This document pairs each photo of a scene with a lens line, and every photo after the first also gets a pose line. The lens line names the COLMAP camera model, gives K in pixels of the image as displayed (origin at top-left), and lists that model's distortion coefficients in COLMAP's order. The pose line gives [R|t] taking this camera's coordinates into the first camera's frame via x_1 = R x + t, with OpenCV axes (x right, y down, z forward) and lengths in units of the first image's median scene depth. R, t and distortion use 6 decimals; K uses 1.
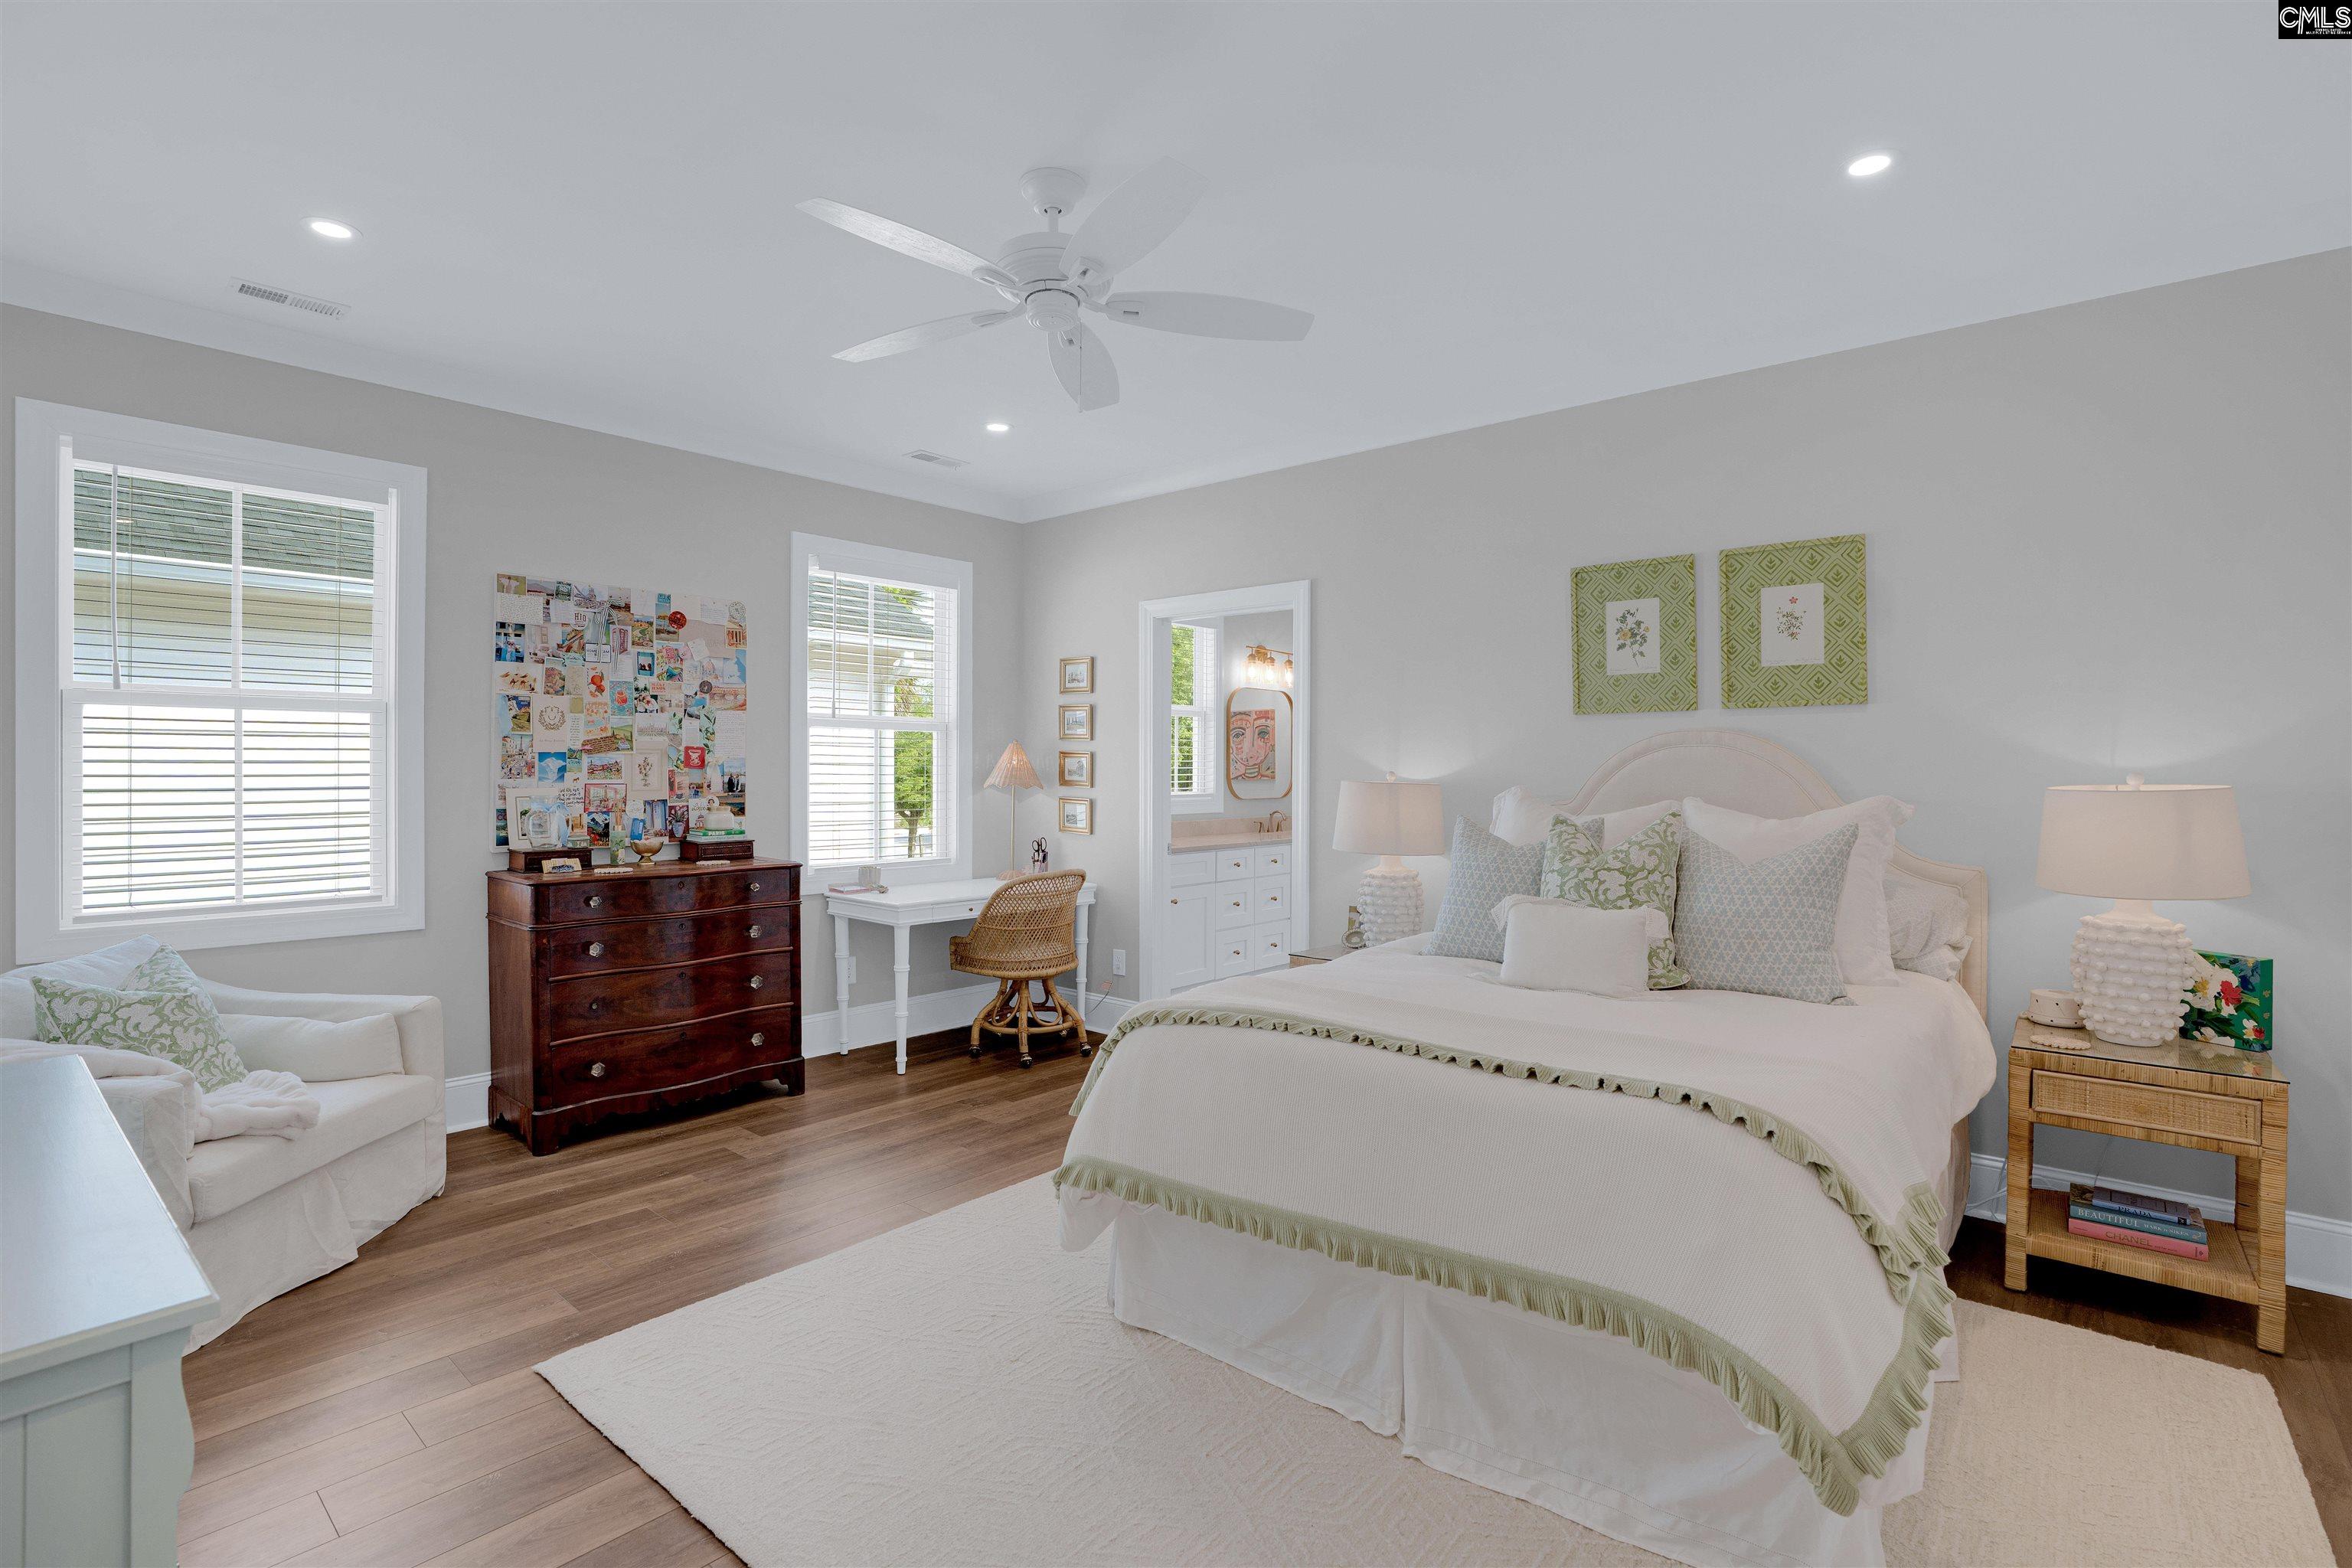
lens RADIAL K [[1087.3, 0, 1171.8], [0, 1087.3, 774.3], [0, 0, 1]] dist [-0.034755, 0.001512]
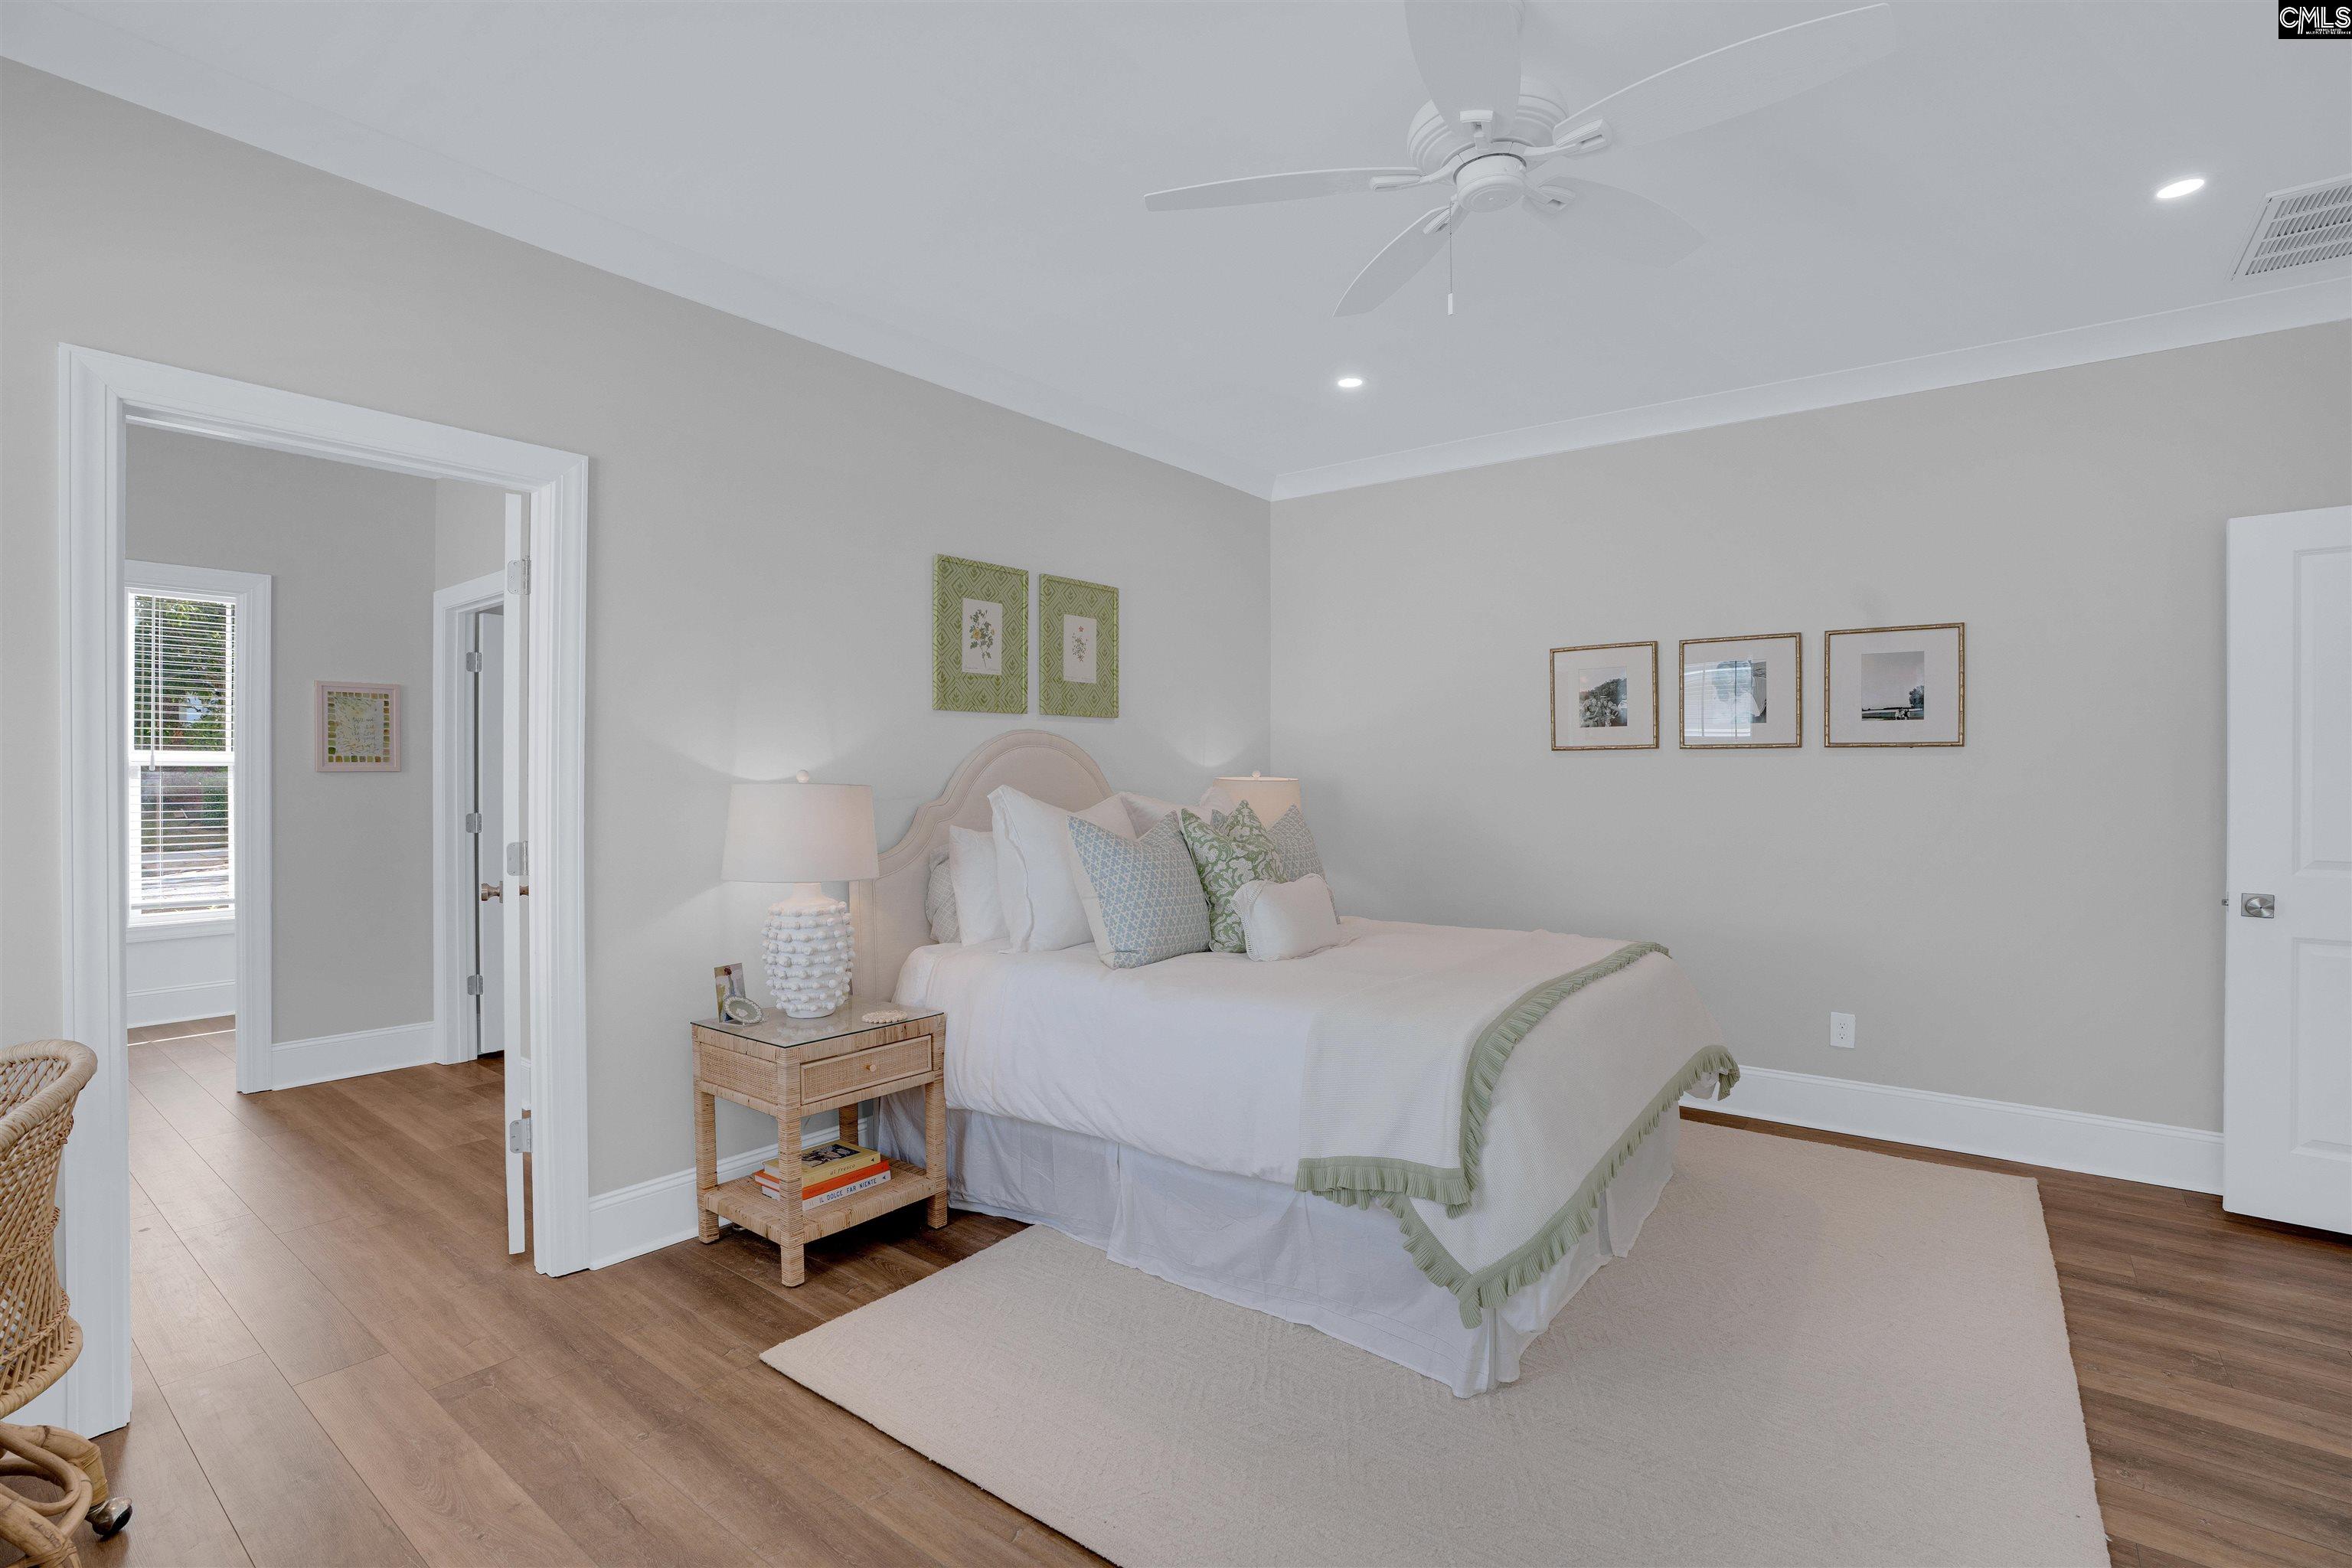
lens RADIAL K [[1087.3, 0, 1173.8], [0, 1087.3, 774.1], [0, 0, 1]] dist [-0.034755, 0.001512]
pose [[-0.023841, -0.017028, 0.999571, -0.616171], [-0.010802, 0.999801, 0.016774, -0.017892], [-0.999657, -0.010398, -0.024020, 0.862369]]
